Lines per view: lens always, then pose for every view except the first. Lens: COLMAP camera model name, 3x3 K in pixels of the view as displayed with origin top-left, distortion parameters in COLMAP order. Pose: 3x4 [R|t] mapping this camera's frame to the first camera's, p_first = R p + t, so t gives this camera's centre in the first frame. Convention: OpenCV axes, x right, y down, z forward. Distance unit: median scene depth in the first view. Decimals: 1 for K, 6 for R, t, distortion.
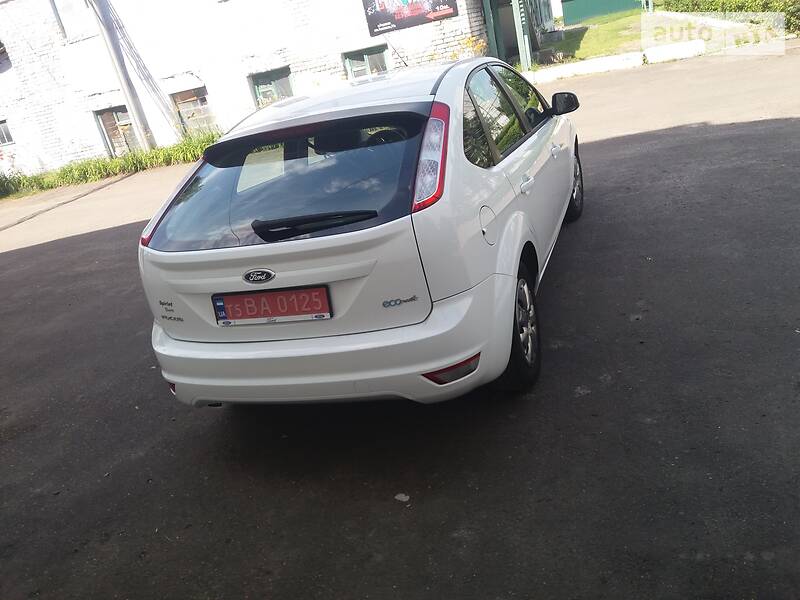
lens RADIAL K [[661.9, 0, 400.0], [0, 661.9, 300.0], [0, 0, 1]] dist [0.047710, -0.080662]
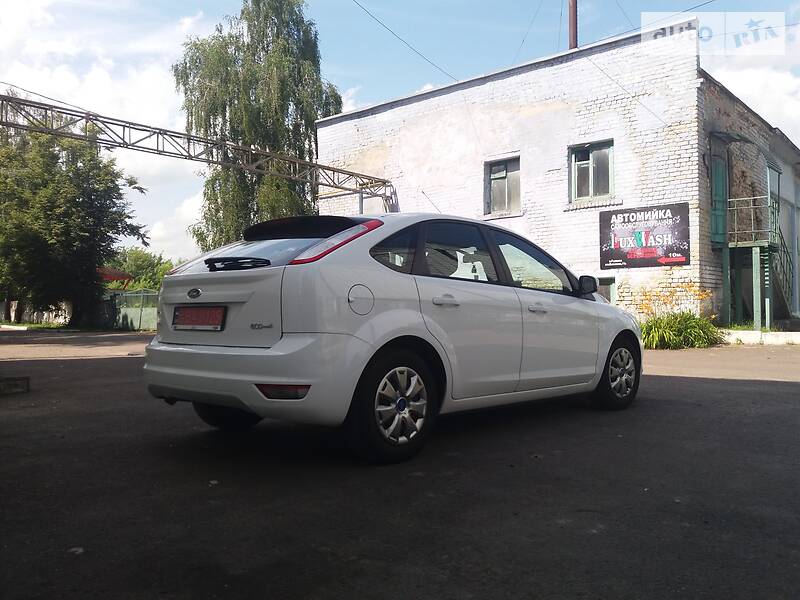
lens RADIAL K [[656.6, 0, 400.0], [0, 656.6, 300.0], [0, 0, 1]] dist [0.133180, -0.286699]
pose [[0.887291, 0.199526, -0.415817, 0.128011], [-0.326834, 0.908140, -0.261652, 0.034102], [0.325414, 0.368065, 0.870996, -0.013691]]
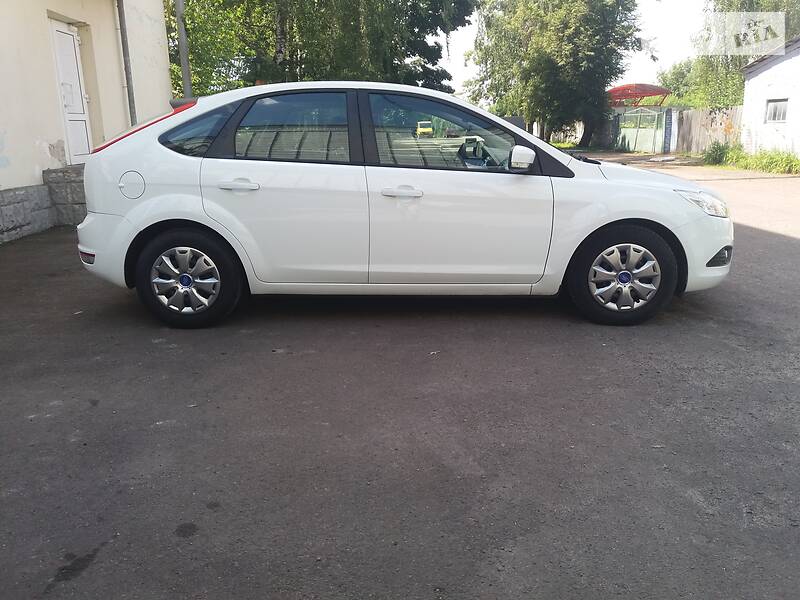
lens RADIAL K [[665.2, 0, 400.0], [0, 665.2, 300.0], [0, 0, 1]] dist [-0.004864, -0.006519]
pose [[0.305245, 0.434118, -0.847565, 0.289986], [-0.397808, 0.866793, 0.300698, -0.099300], [0.865202, 0.245381, 0.437280, 0.164781]]
